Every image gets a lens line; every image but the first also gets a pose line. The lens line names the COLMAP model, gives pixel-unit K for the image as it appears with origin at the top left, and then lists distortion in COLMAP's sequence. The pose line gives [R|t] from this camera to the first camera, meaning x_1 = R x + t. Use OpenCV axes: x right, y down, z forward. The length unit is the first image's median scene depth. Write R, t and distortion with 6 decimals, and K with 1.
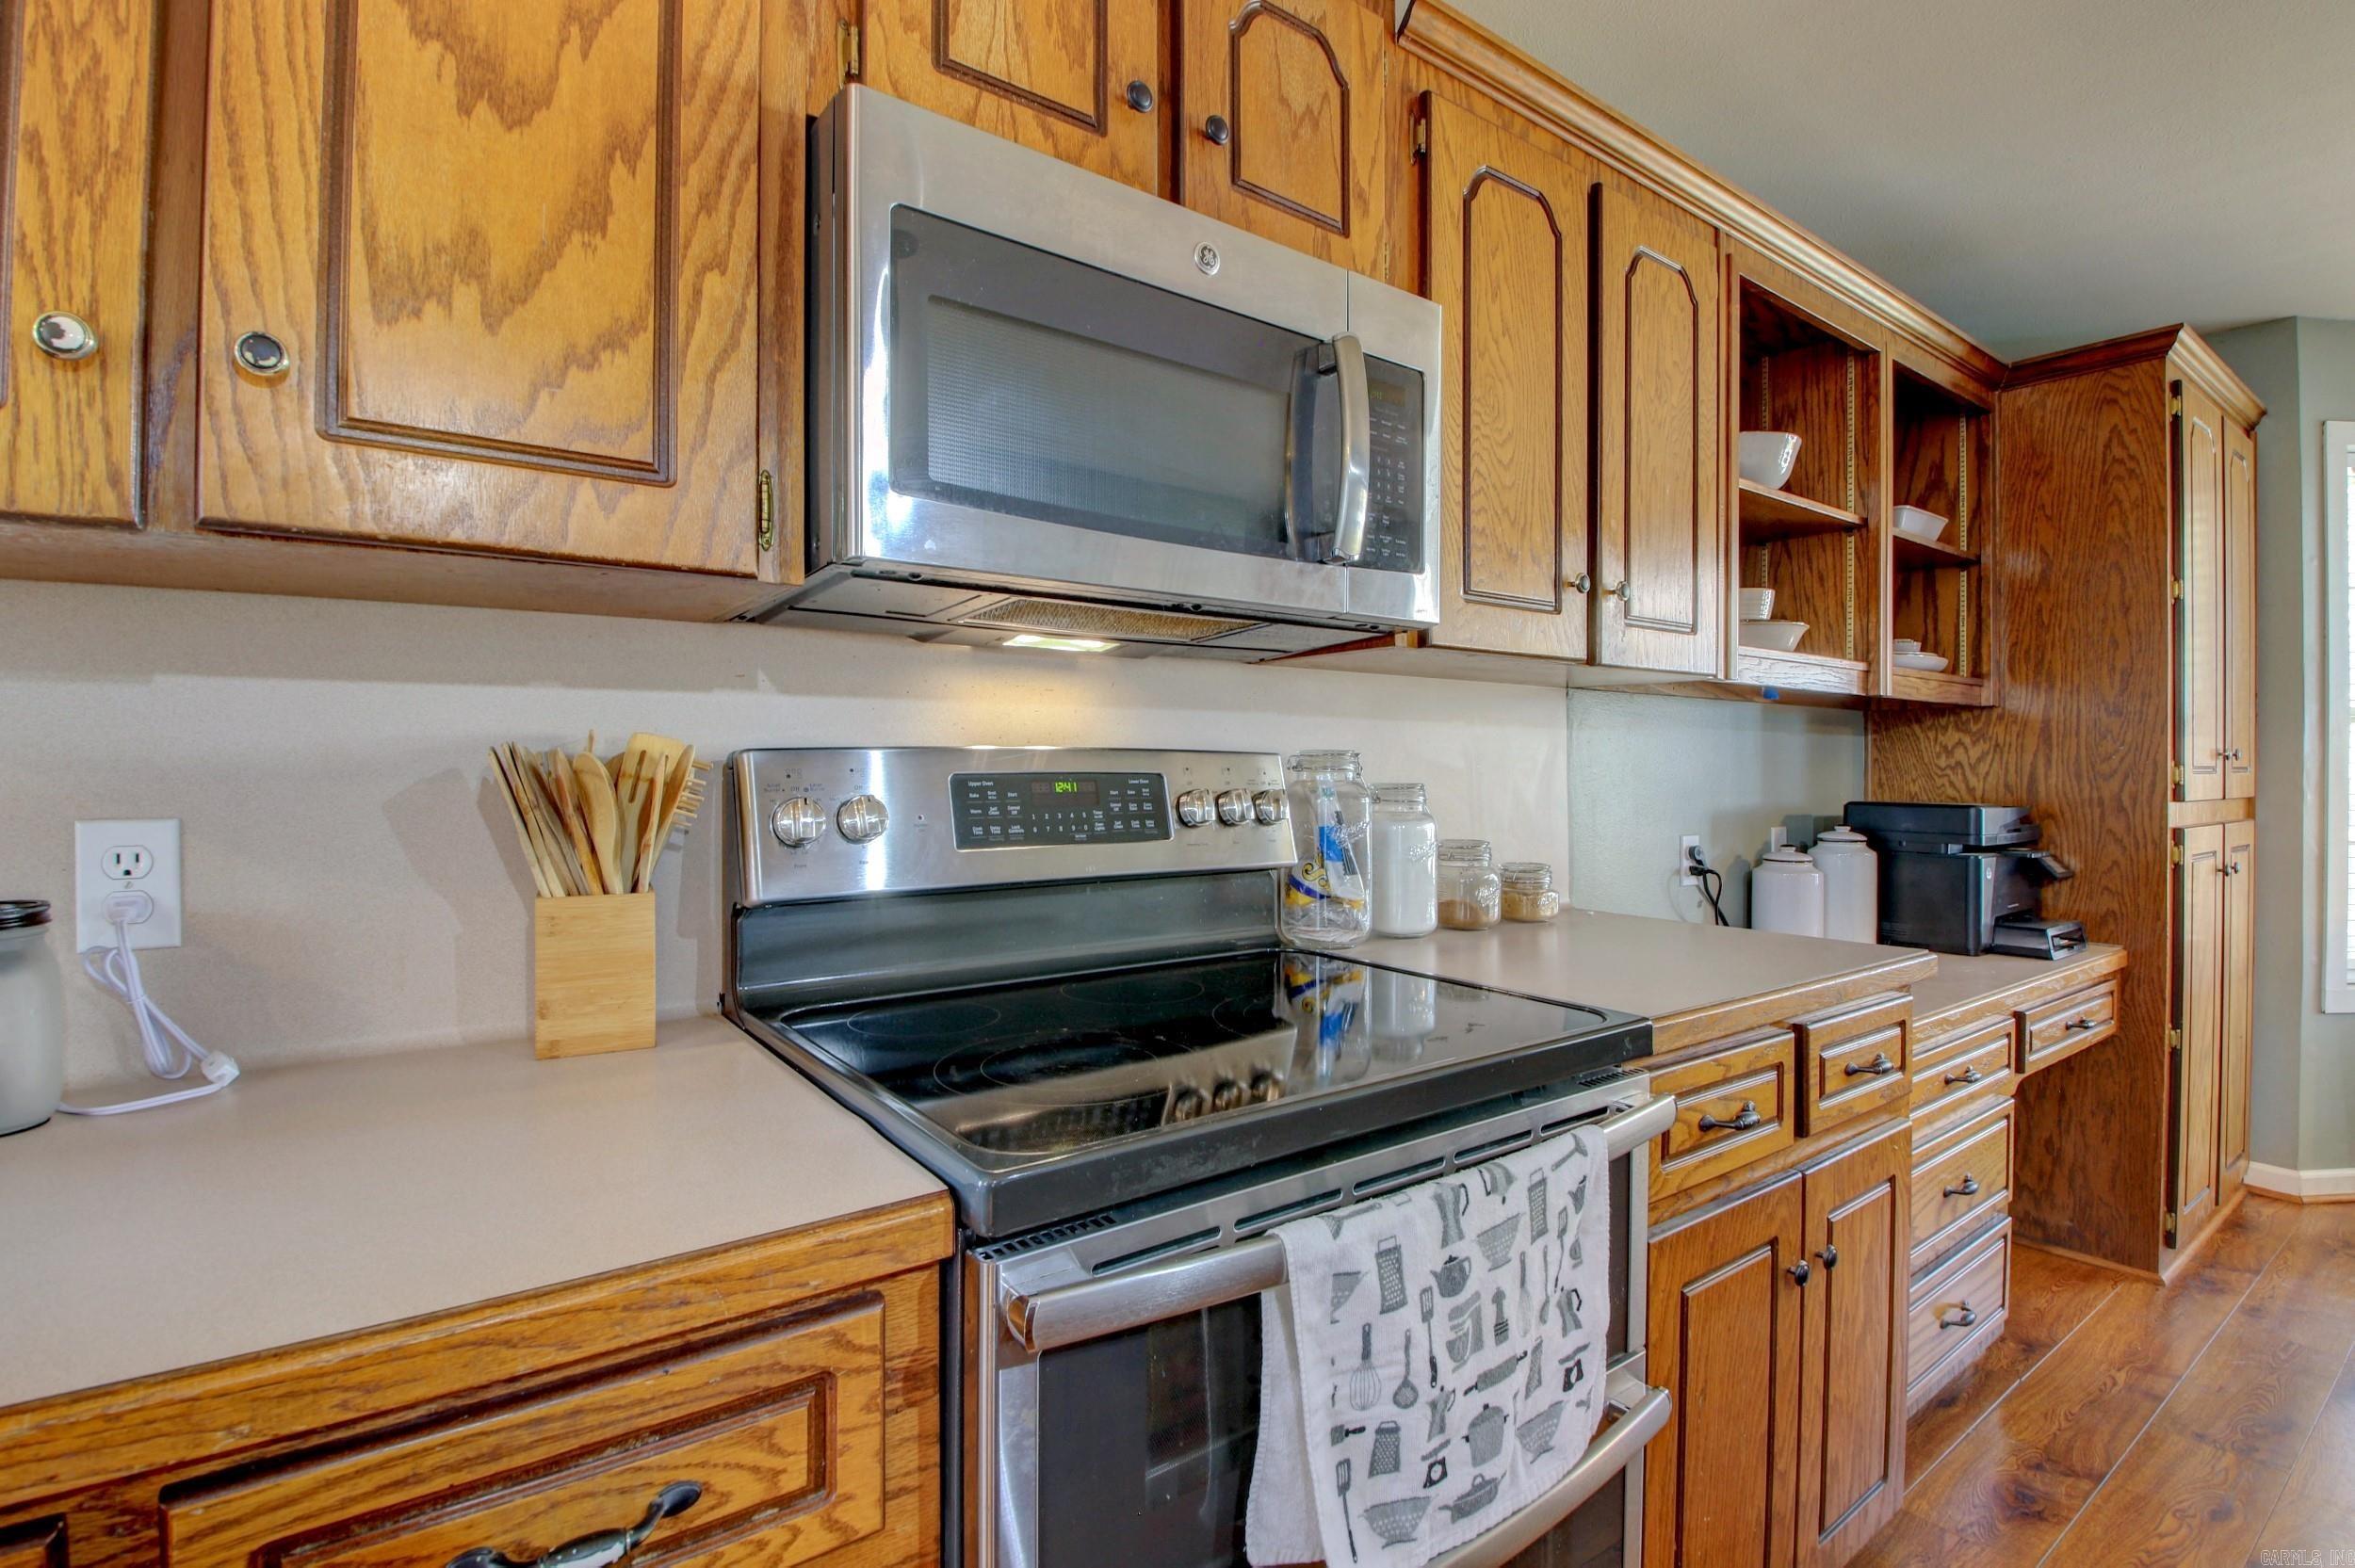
lens RADIAL K [[1097.8, 0, 1183.6], [0, 1097.8, 781.2], [0, 0, 1]] dist [0.012712, -0.024693]
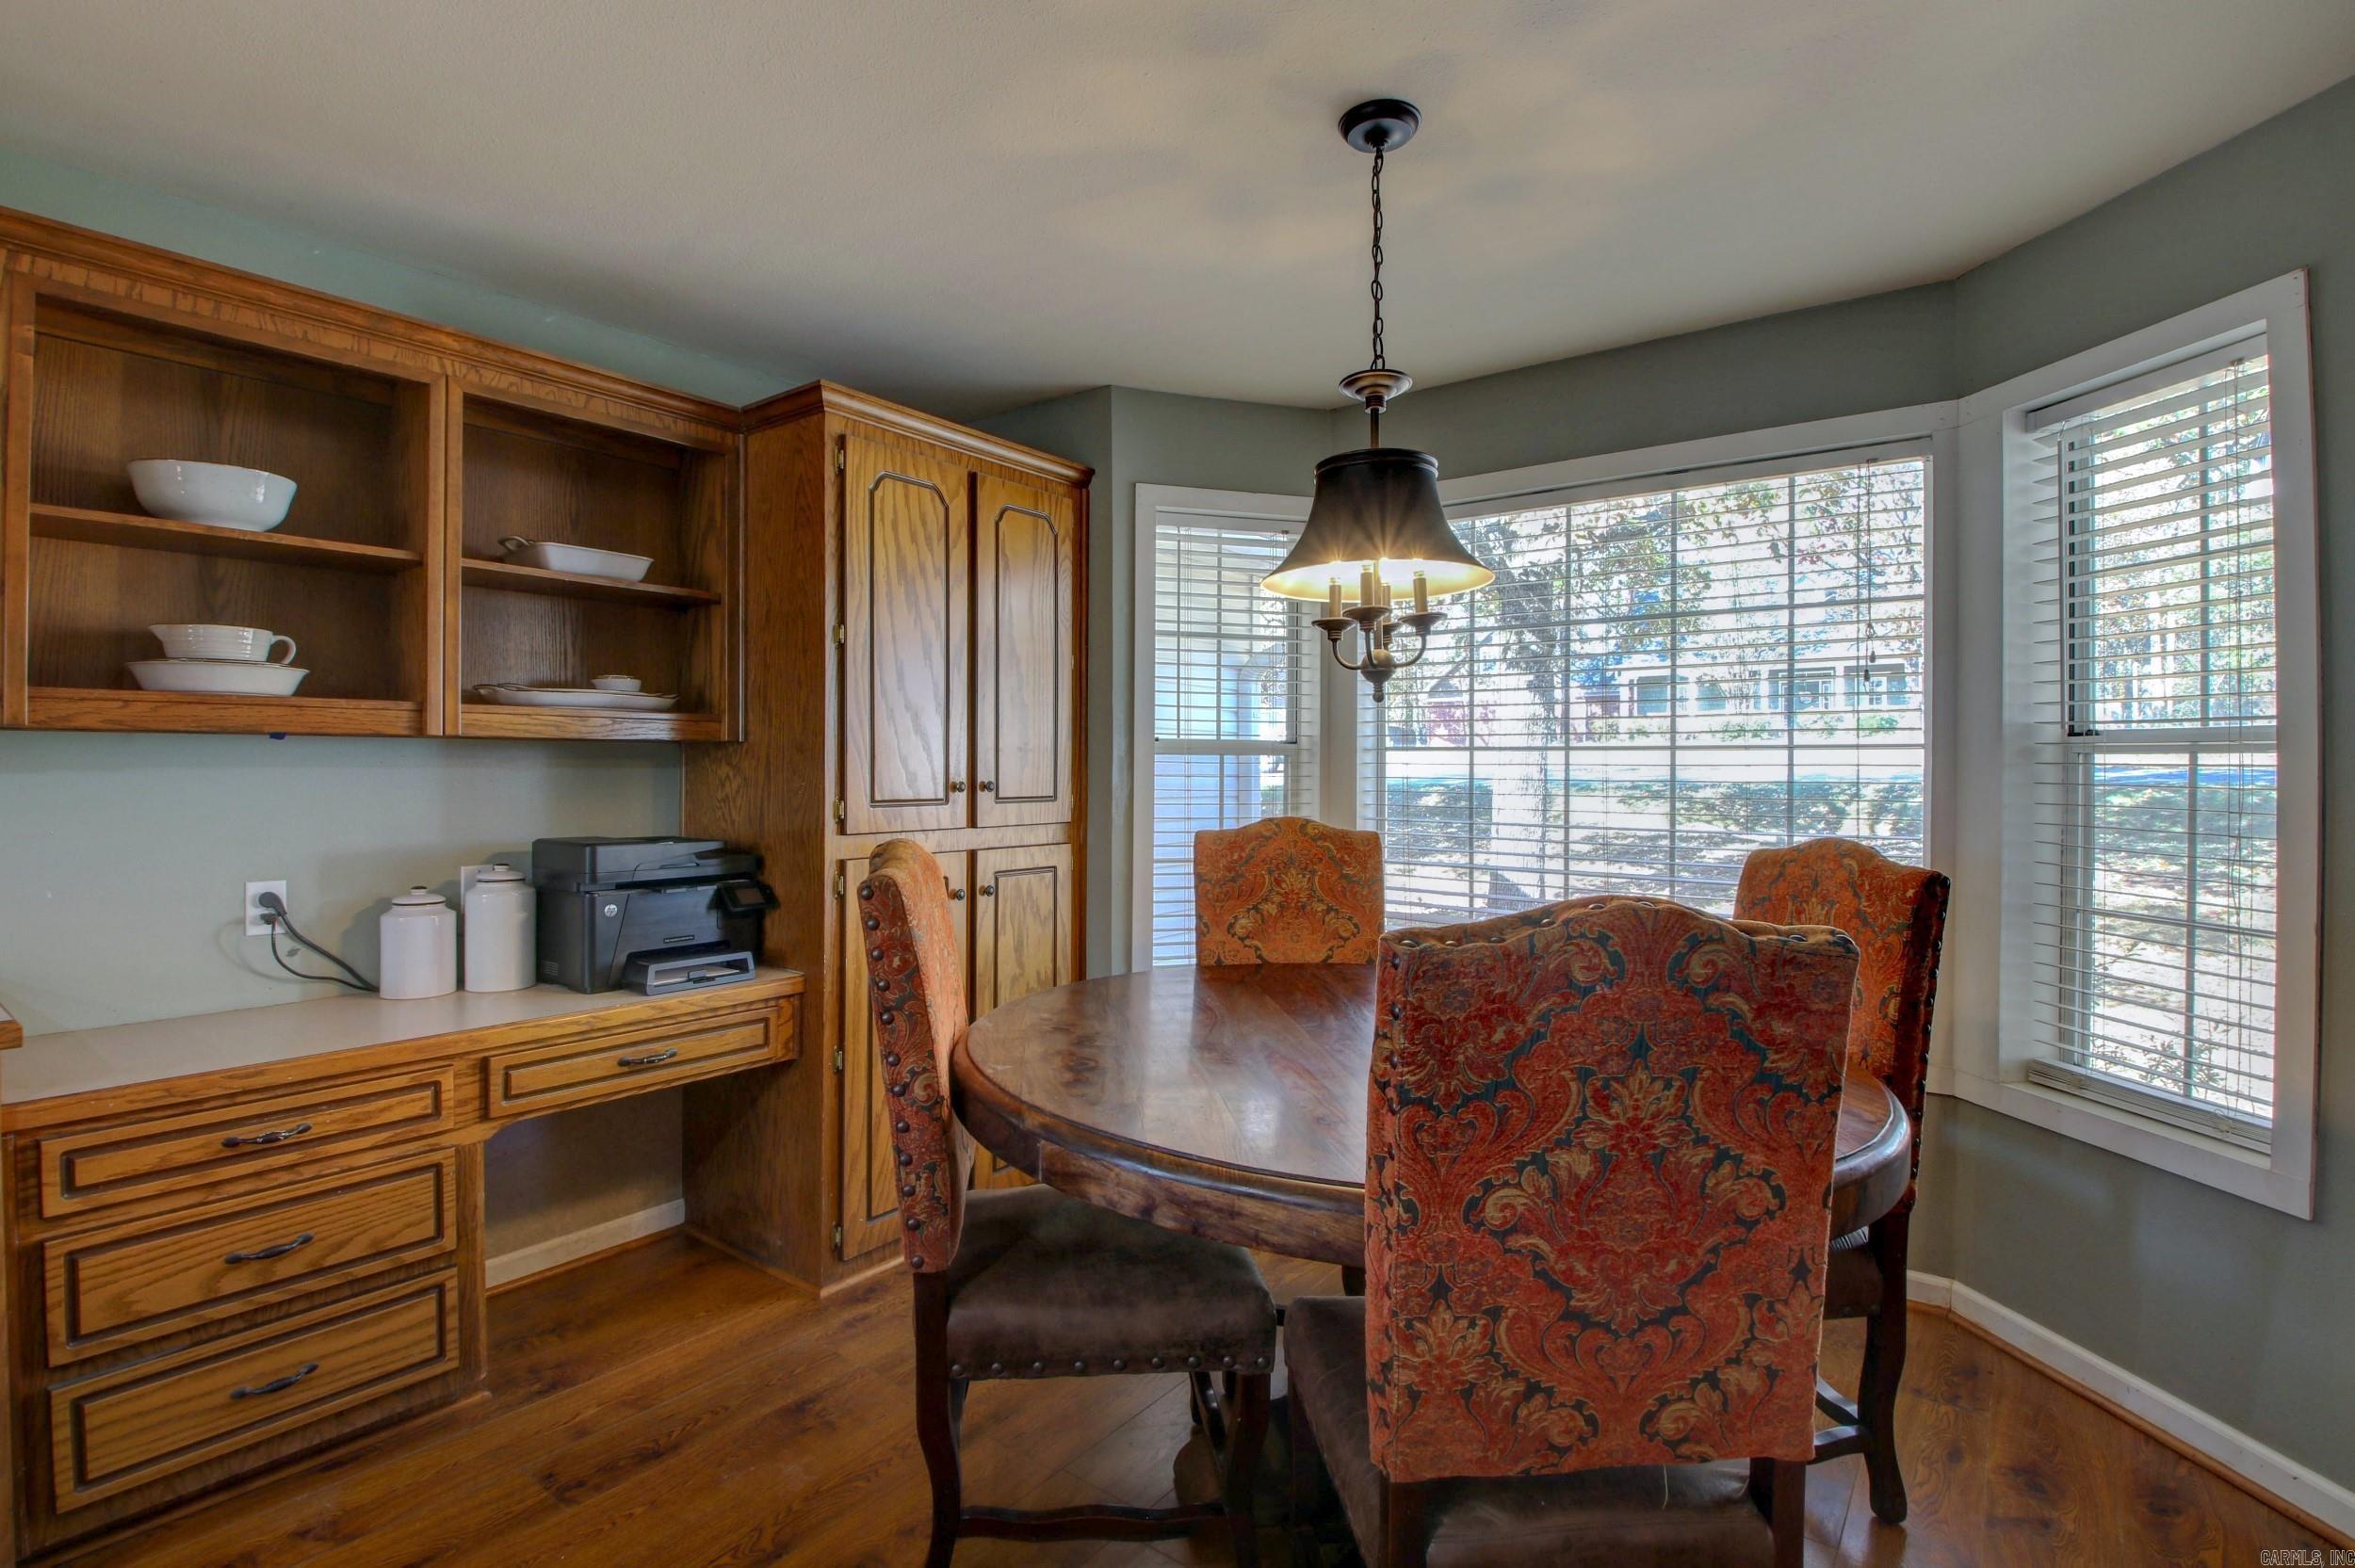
lens RADIAL K [[1097.8, 0, 1172.2], [0, 1097.8, 777.7], [0, 0, 1]] dist [0.012712, -0.024693]
pose [[0.956793, -0.004982, 0.290729, 0.907849], [0.006151, 0.999976, -0.003107, -0.030725], [-0.290706, 0.004761, 0.956801, -0.112321]]
